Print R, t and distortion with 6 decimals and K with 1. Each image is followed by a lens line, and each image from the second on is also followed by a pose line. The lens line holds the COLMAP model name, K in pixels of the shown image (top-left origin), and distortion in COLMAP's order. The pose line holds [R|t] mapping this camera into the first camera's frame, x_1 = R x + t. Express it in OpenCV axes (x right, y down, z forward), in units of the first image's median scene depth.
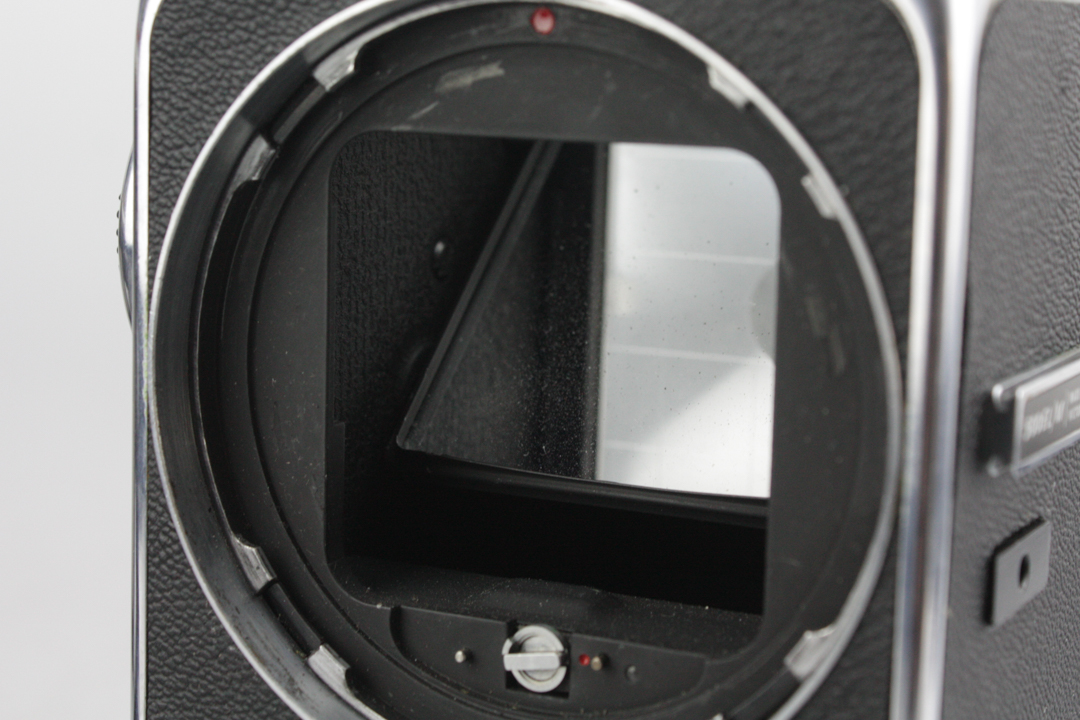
lens RADIAL K [[2195.5, 0, 540.0], [0, 2195.5, 360.0], [0, 0, 1]] dist [-0.032599, -0.123323]
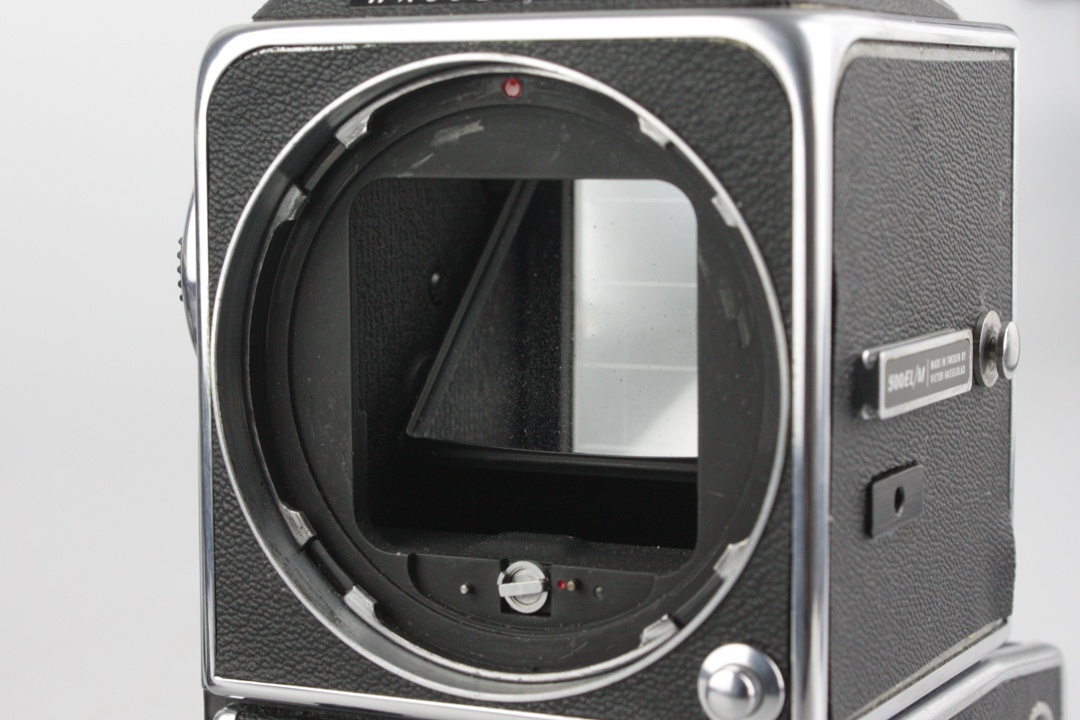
lens RADIAL K [[2195.5, 0, 540.0], [0, 2195.5, 360.0], [0, 0, 1]] dist [-0.032599, -0.123323]
pose [[0.999397, -0.034076, 0.006645, 0.003449], [0.034292, 0.998771, -0.035785, 0.050160], [-0.005417, 0.035991, 0.999337, -0.275132]]
